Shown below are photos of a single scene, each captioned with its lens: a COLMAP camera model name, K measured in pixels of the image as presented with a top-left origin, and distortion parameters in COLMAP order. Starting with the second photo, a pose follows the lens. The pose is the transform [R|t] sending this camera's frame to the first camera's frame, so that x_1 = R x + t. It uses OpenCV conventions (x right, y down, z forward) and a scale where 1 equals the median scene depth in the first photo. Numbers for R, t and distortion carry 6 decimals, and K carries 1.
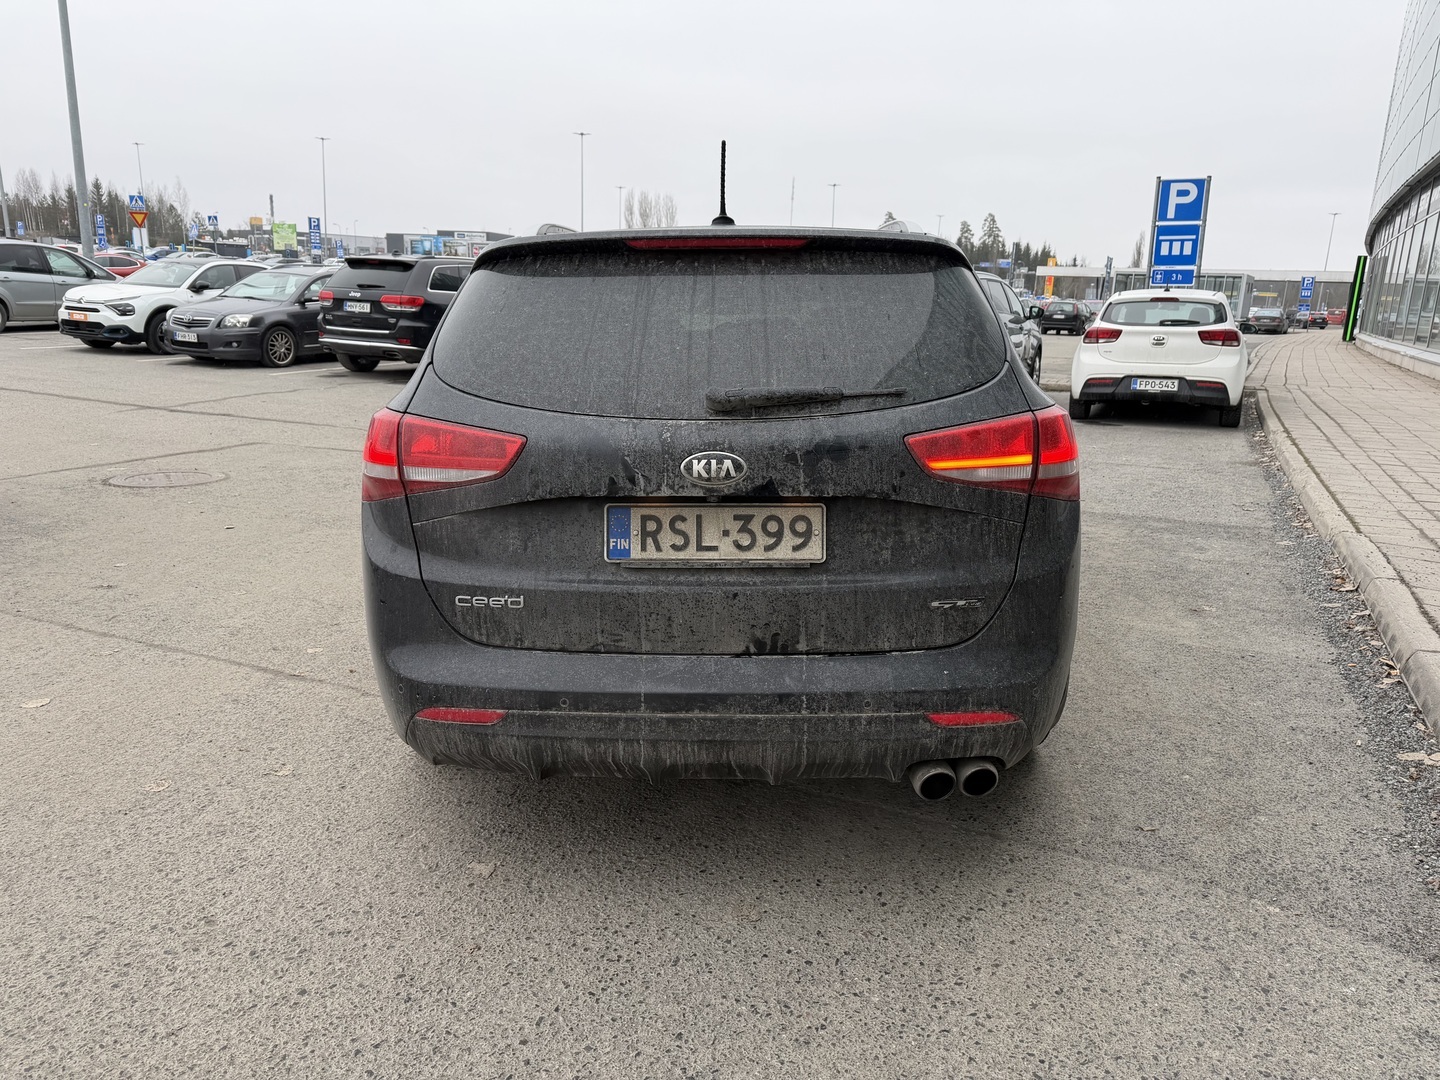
lens RADIAL K [[1030.6, 0, 720.0], [0, 1030.6, 540.0], [0, 0, 1]] dist [0.058058, -0.061452]
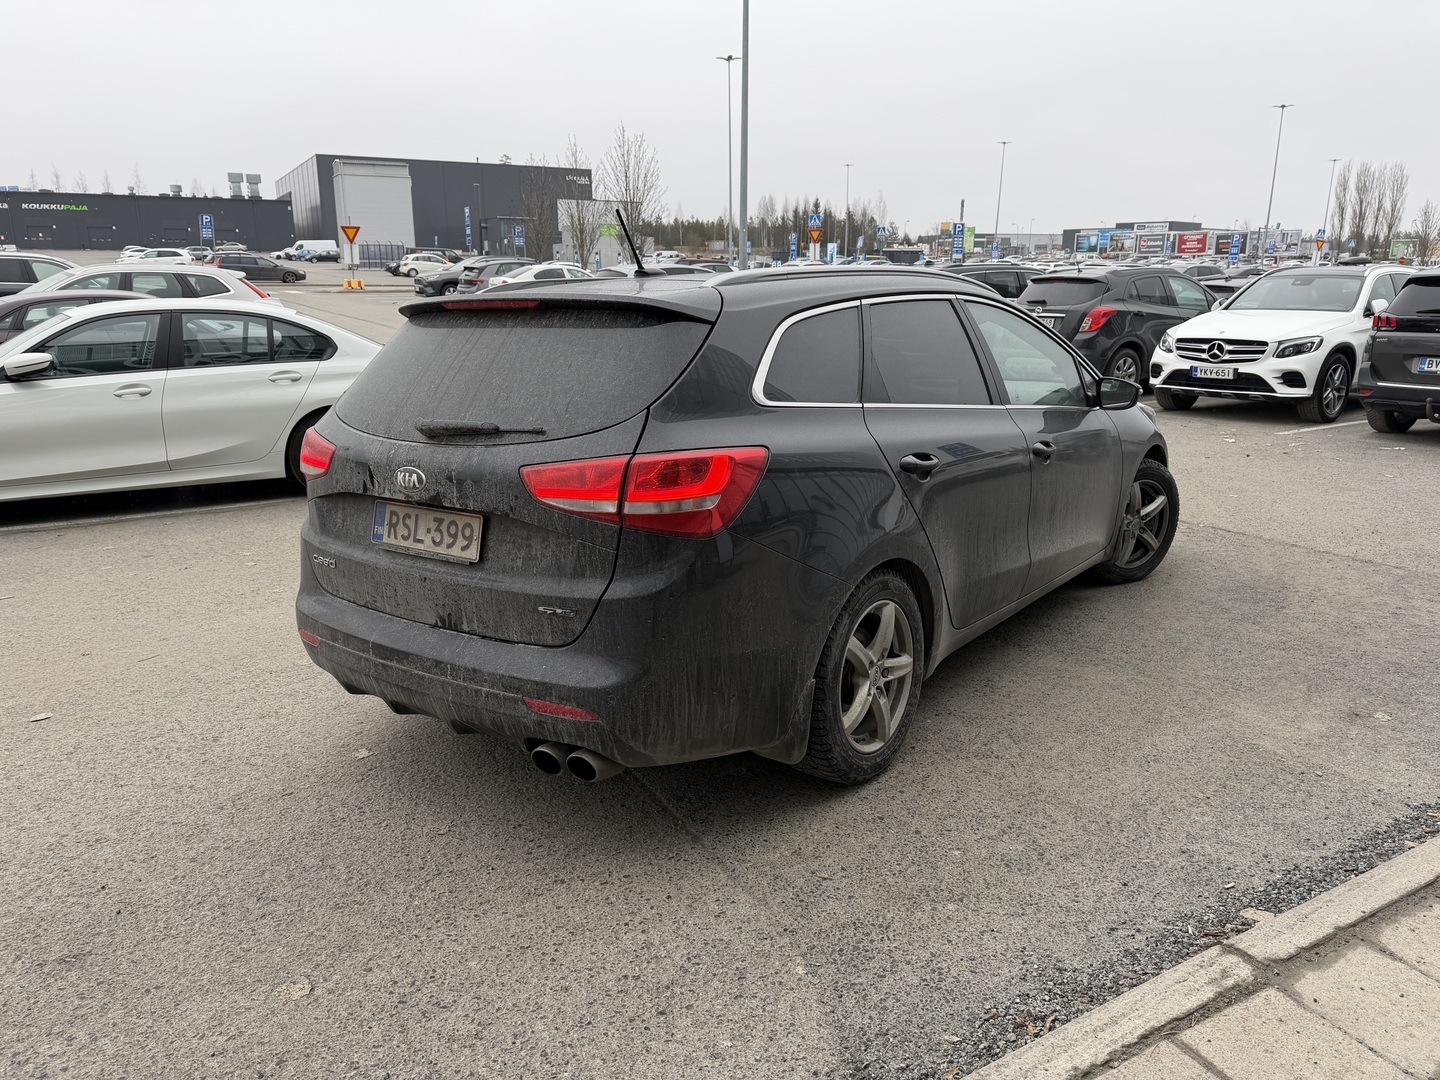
lens RADIAL K [[1030.6, 0, 720.0], [0, 1030.6, 540.0], [0, 0, 1]] dist [0.058058, -0.061452]
pose [[0.816067, 0.113460, -0.566712, 1.039985], [-0.111578, 0.993024, 0.038138, -0.085211], [0.567085, 0.032109, 0.823033, 0.136477]]
